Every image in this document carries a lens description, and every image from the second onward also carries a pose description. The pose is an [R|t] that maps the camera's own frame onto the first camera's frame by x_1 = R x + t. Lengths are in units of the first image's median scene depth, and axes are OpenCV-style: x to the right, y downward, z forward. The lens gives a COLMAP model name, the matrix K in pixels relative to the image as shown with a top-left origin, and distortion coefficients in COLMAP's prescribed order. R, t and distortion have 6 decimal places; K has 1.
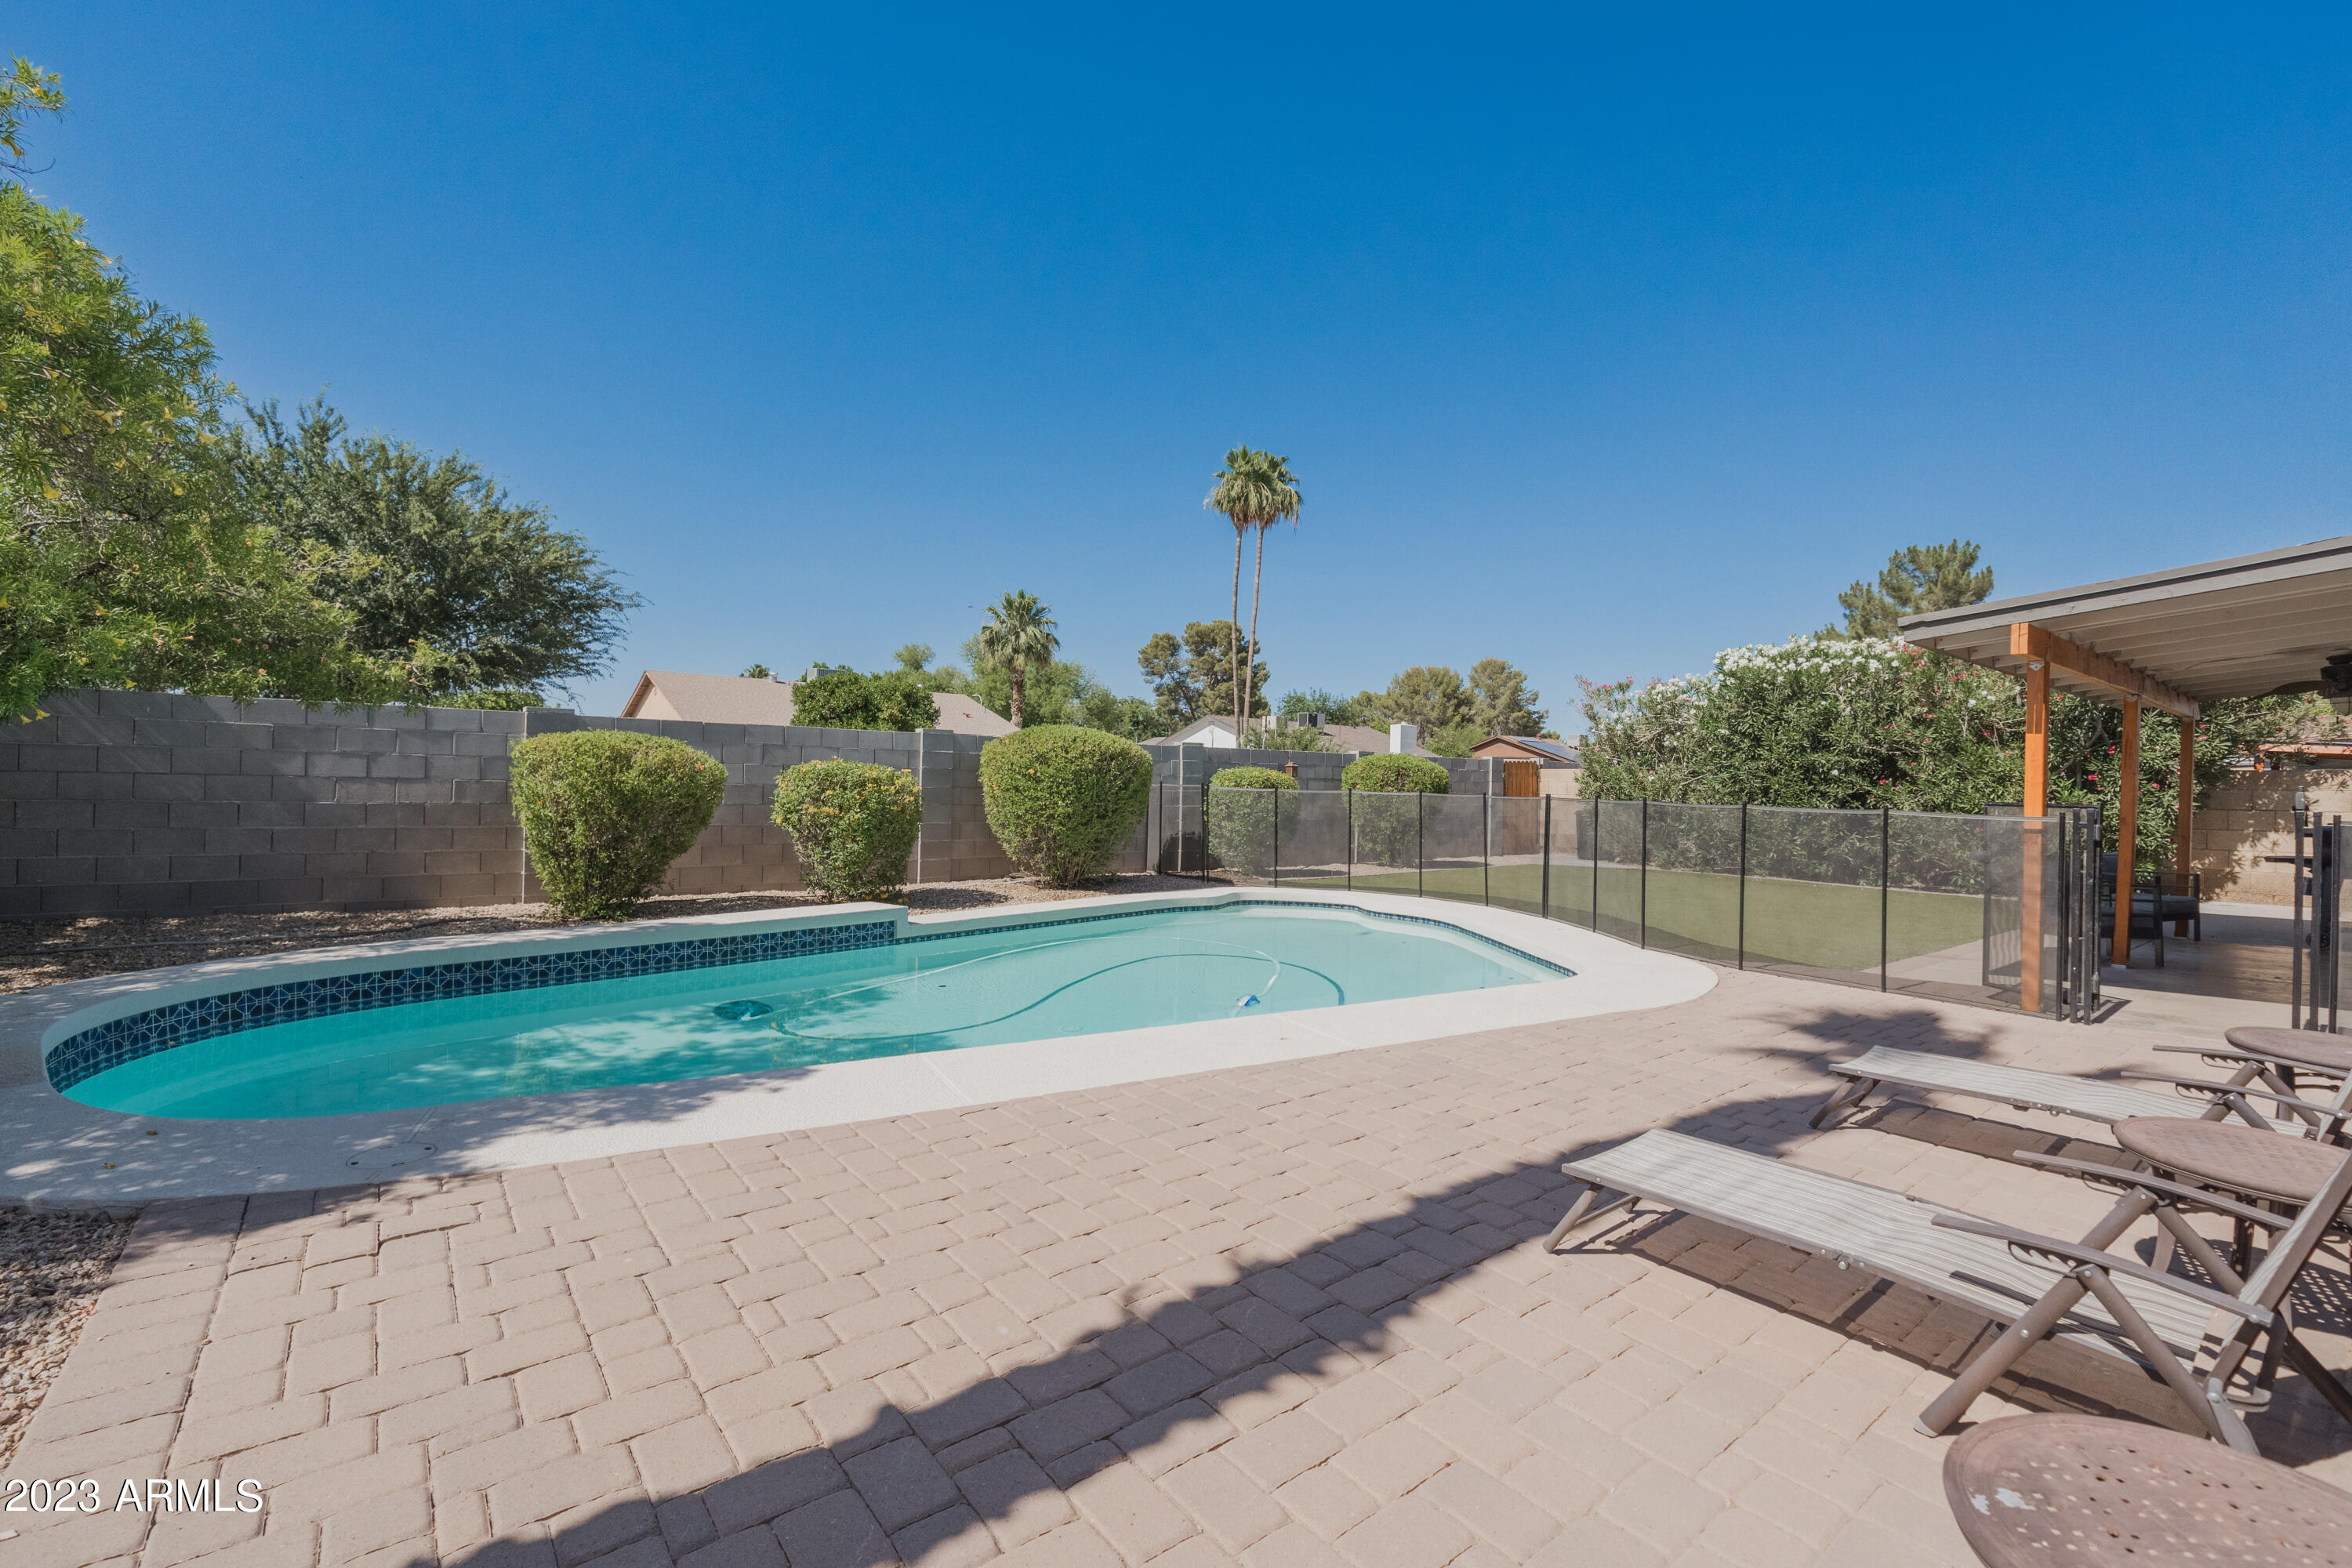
lens RADIAL K [[981.5, 0, 1176.0], [0, 981.5, 784.0], [0, 0, 1]] dist [0.001675, 0.000179]
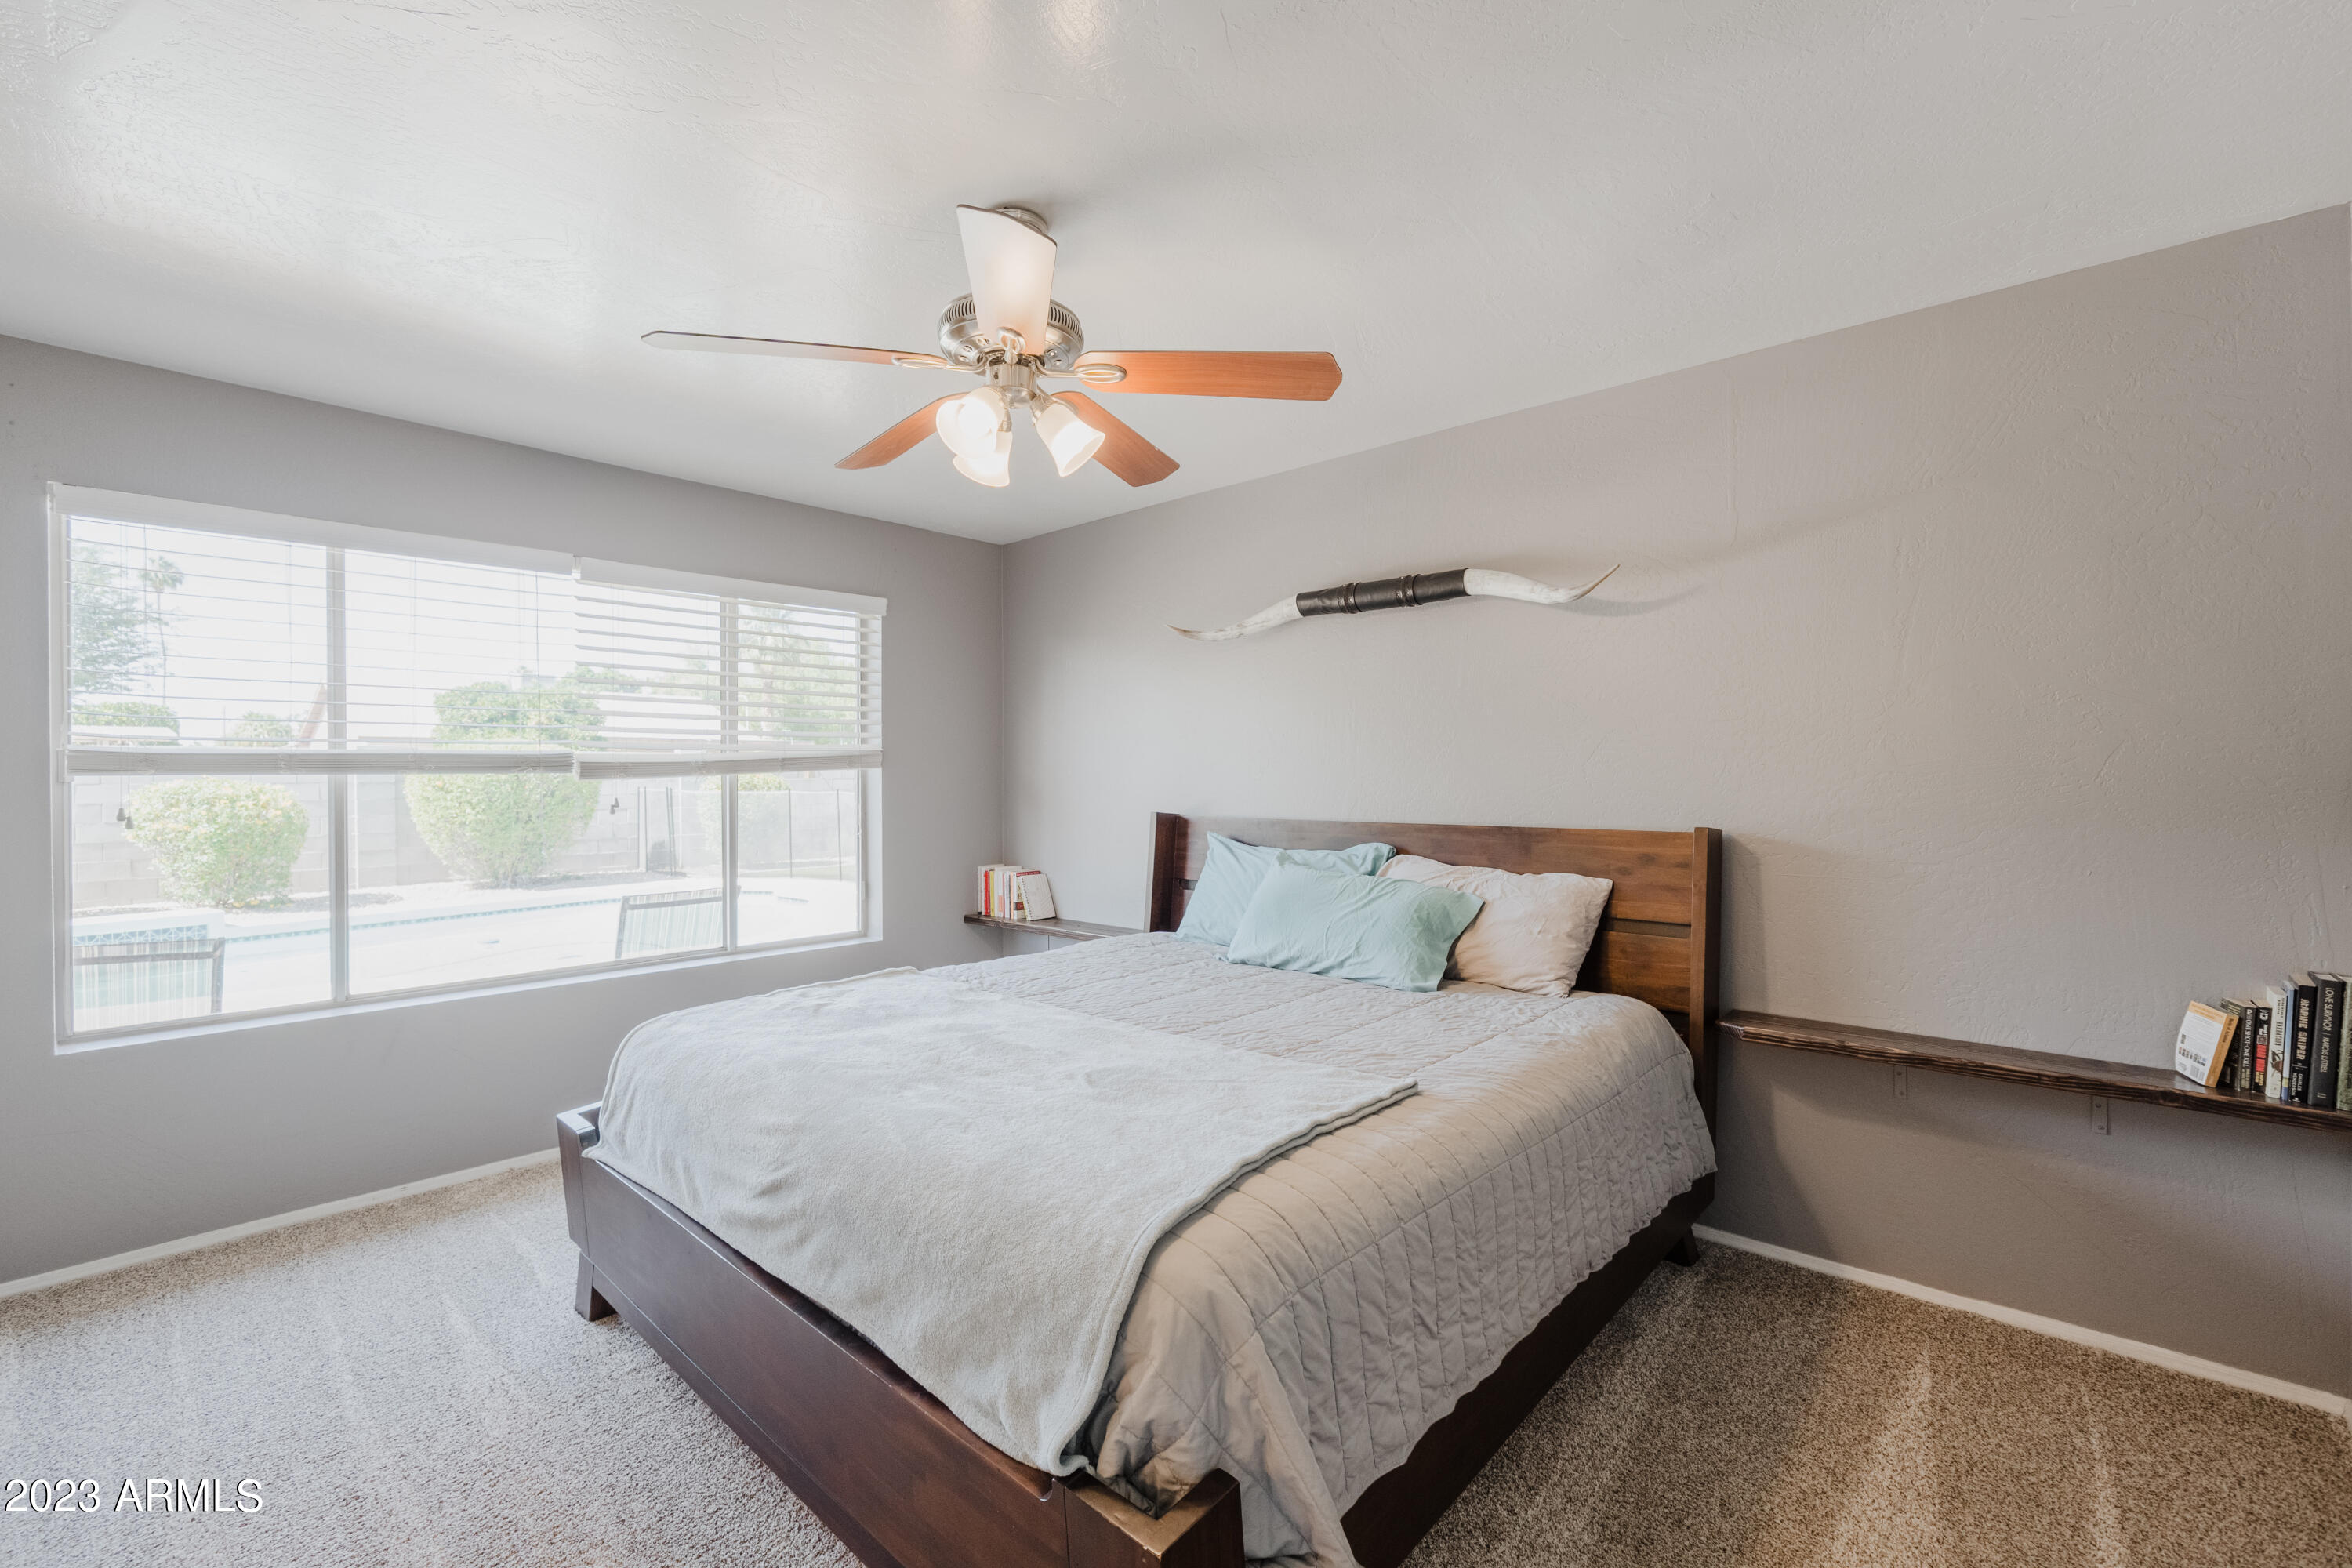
lens RADIAL K [[981.5, 0, 1176.0], [0, 981.5, 784.0], [0, 0, 1]] dist [0.001675, 0.000179]
pose [[0.990037, -0.026740, 0.138246, 0.521074], [0.025789, 0.999630, 0.008669, -0.000051], [-0.138427, -0.005018, 0.990360, -0.200660]]
